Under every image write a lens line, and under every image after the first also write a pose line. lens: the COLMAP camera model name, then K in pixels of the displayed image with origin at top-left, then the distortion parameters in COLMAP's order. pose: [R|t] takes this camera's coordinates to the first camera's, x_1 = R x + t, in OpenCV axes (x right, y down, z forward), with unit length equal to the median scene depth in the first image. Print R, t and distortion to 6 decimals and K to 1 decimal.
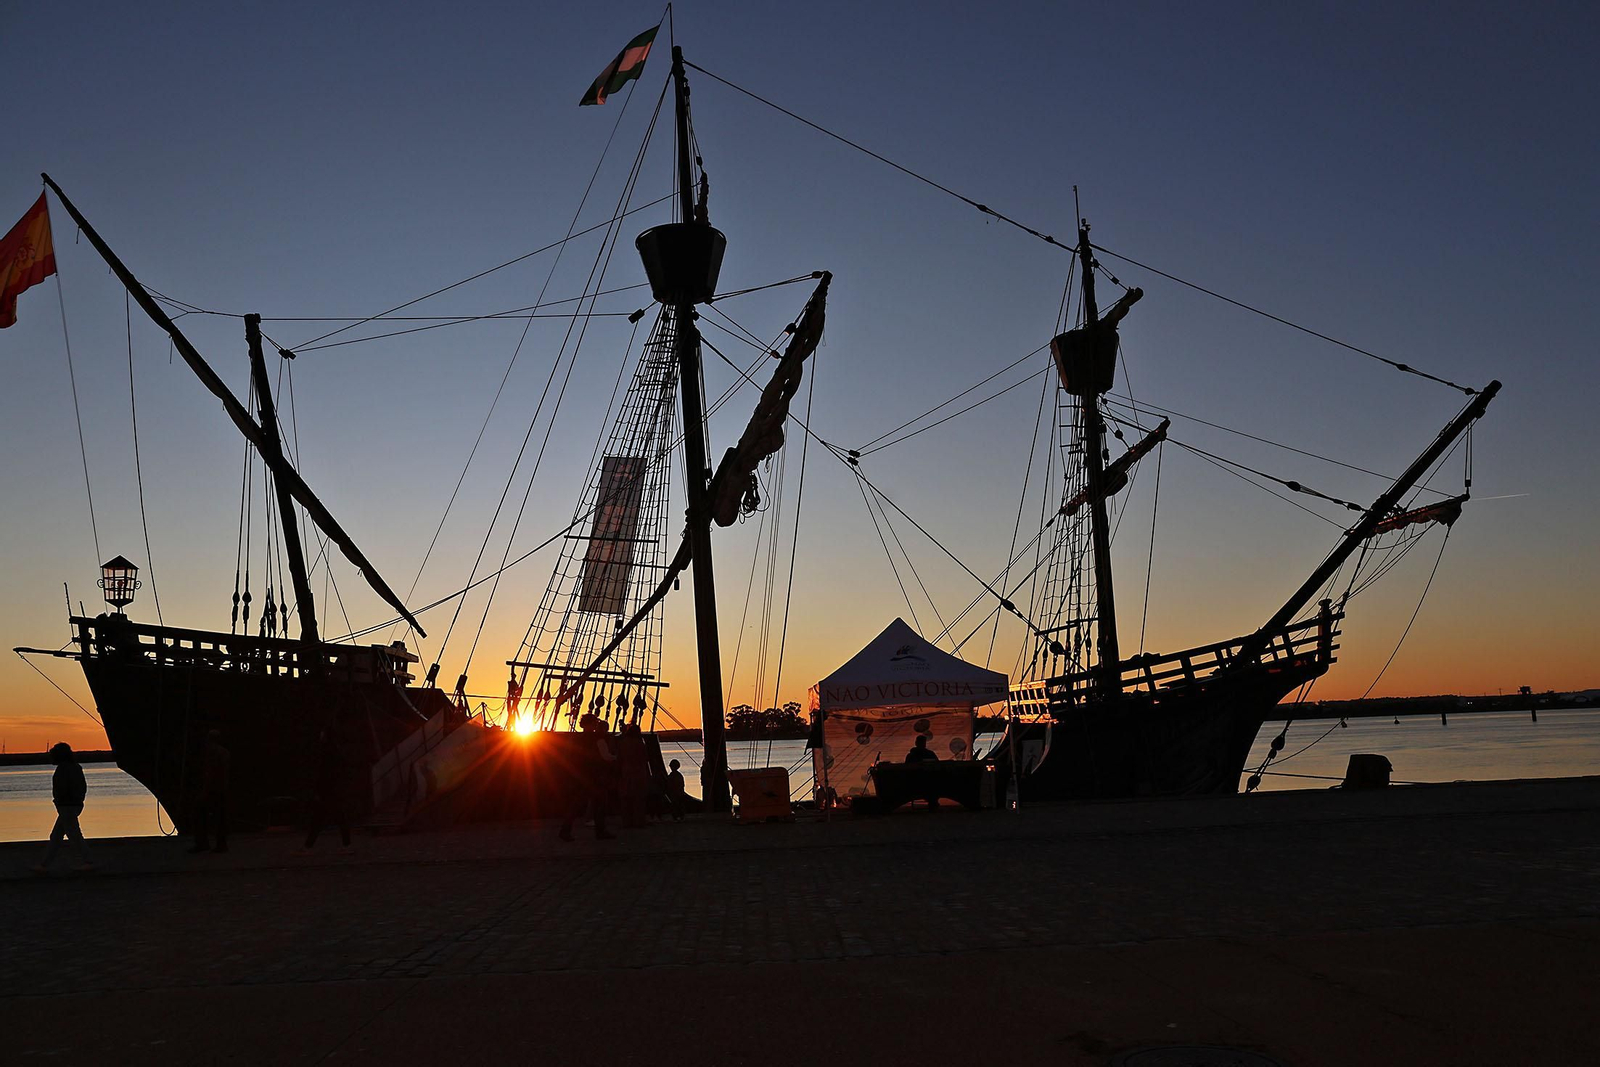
lens RADIAL K [[1207.6, 0, 800.9], [0, 1207.6, 572.1], [0, 0, 1]] dist [0.001985, 0.000342]
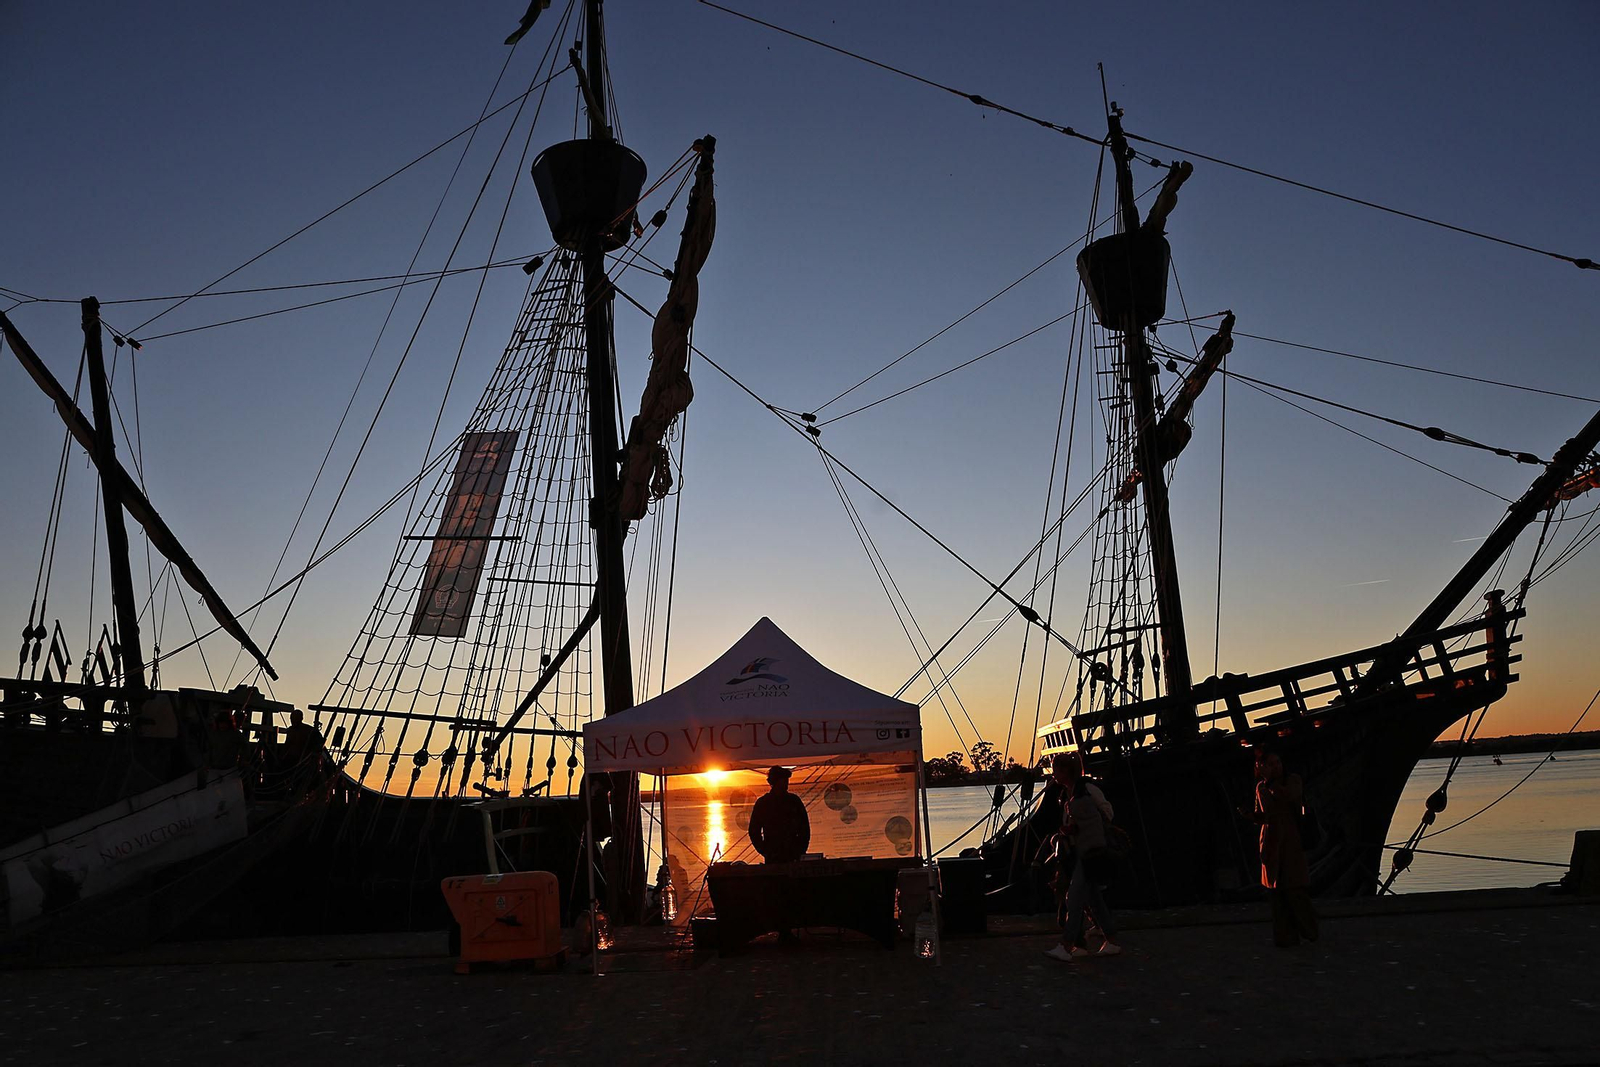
lens RADIAL K [[1074.8, 0, 798.9], [0, 1074.8, 571.7], [0, 0, 1]] dist [-0.072256, 0.056530]
pose [[0.988556, -0.040790, -0.145236, 0.129367], [0.032315, 0.997660, -0.060247, 0.035954], [0.147353, 0.054864, 0.987561, 0.348922]]
